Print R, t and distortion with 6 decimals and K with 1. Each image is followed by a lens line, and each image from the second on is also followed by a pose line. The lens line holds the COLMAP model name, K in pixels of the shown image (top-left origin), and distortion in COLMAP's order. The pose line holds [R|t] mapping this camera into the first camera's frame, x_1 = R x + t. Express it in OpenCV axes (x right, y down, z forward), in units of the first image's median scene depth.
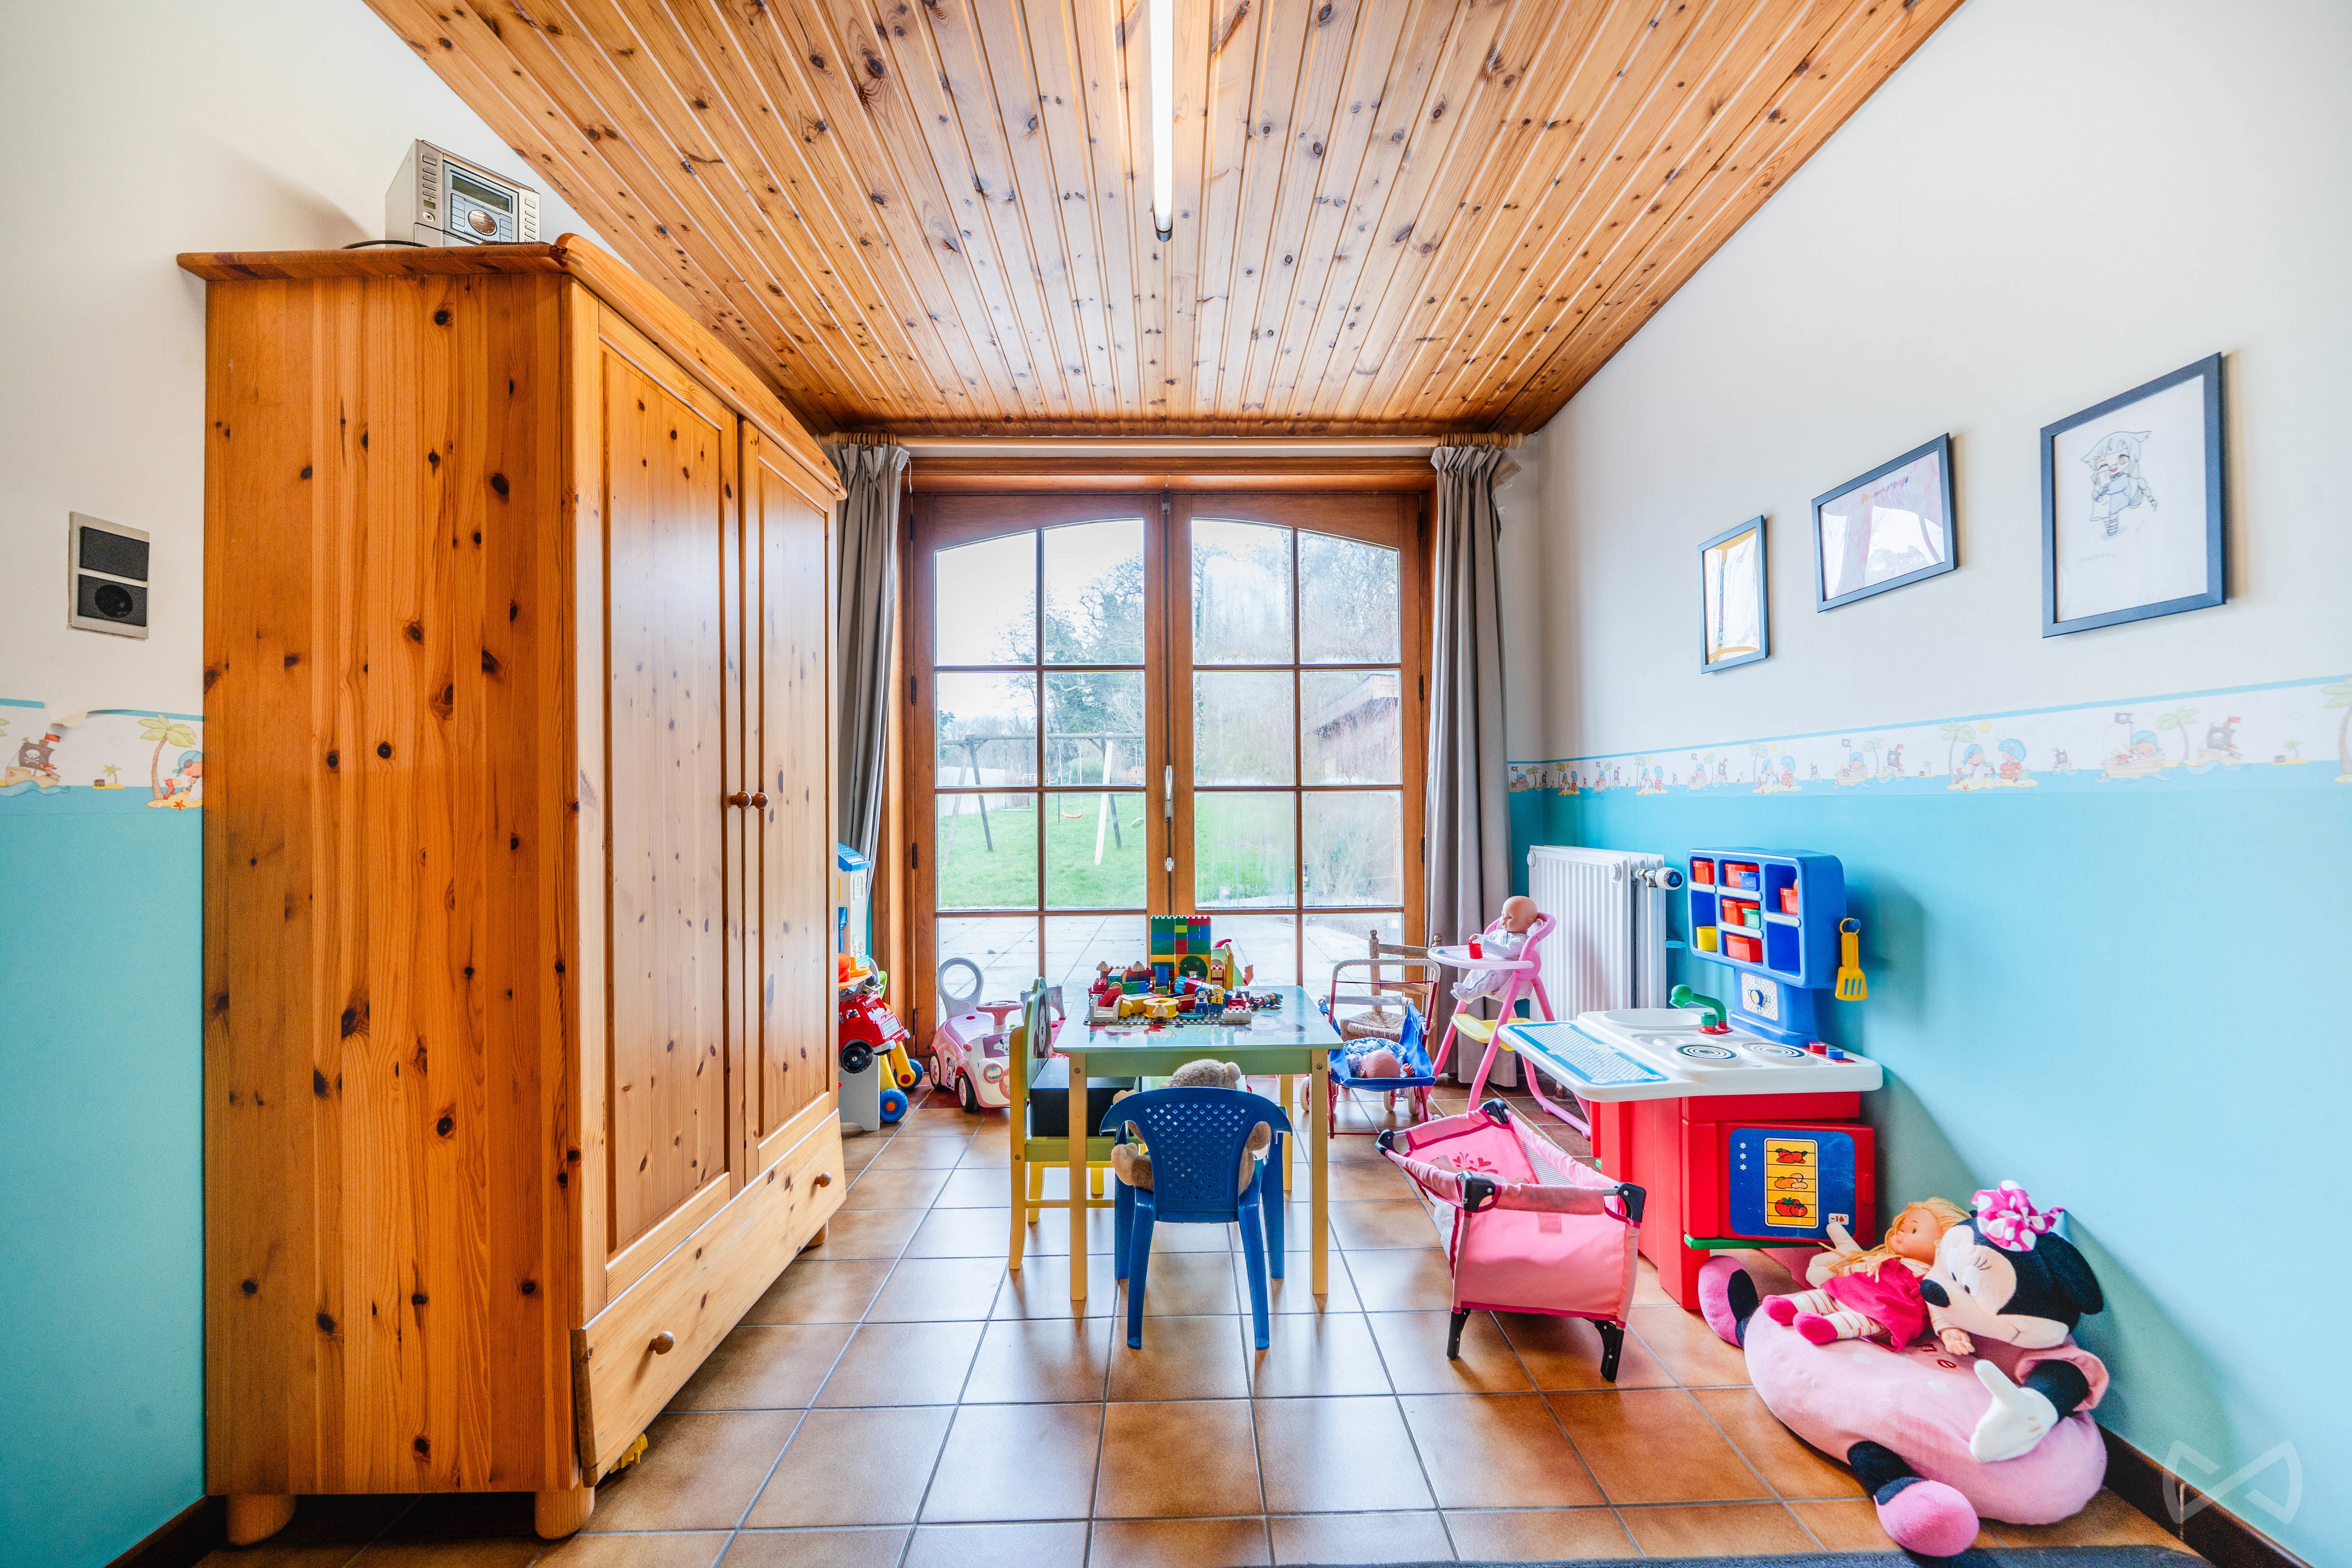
lens RADIAL K [[879.1, 0, 1180.7], [0, 879.1, 789.6], [0, 0, 1]] dist [-0.008397, -0.000230]
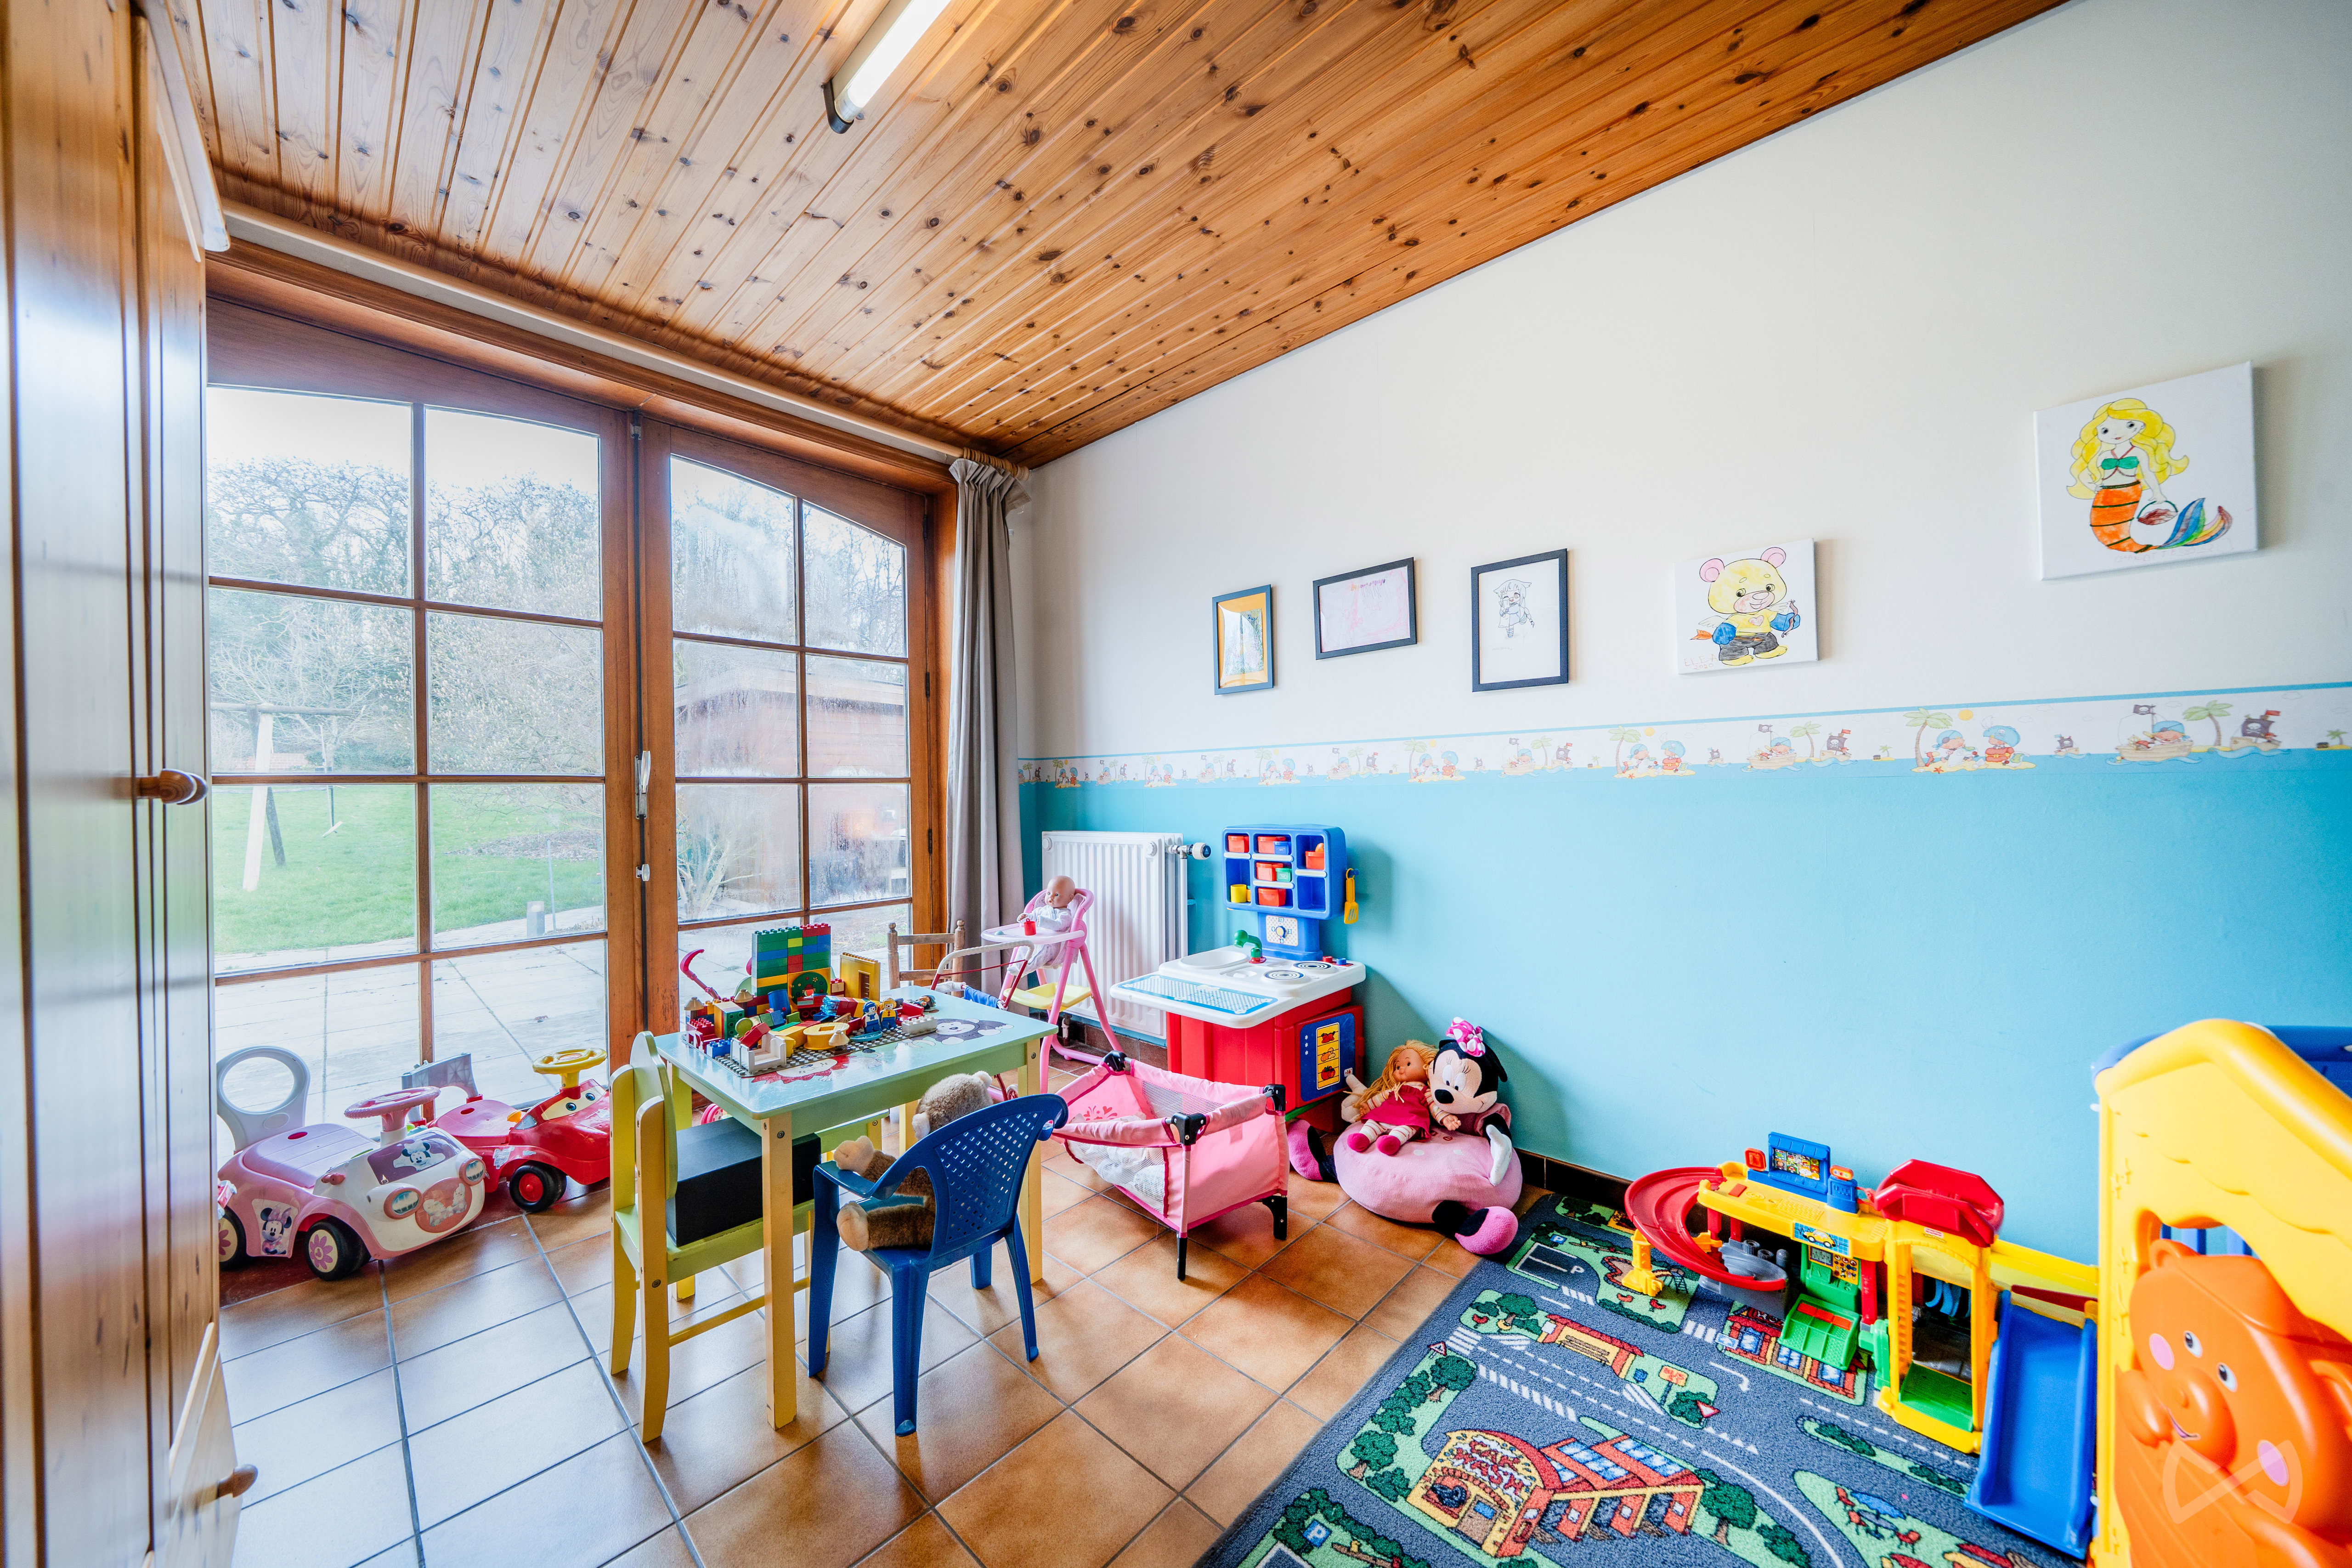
lens RADIAL K [[801.6, 0, 1178.2], [0, 801.6, 789.4], [0, 0, 1]] dist [-0.006922, -0.000733]
pose [[0.688867, 0.000211, 0.724888, -0.317295], [-0.002426, 0.999995, 0.002014, 0.008089], [-0.724884, -0.003146, 0.688864, 0.205484]]
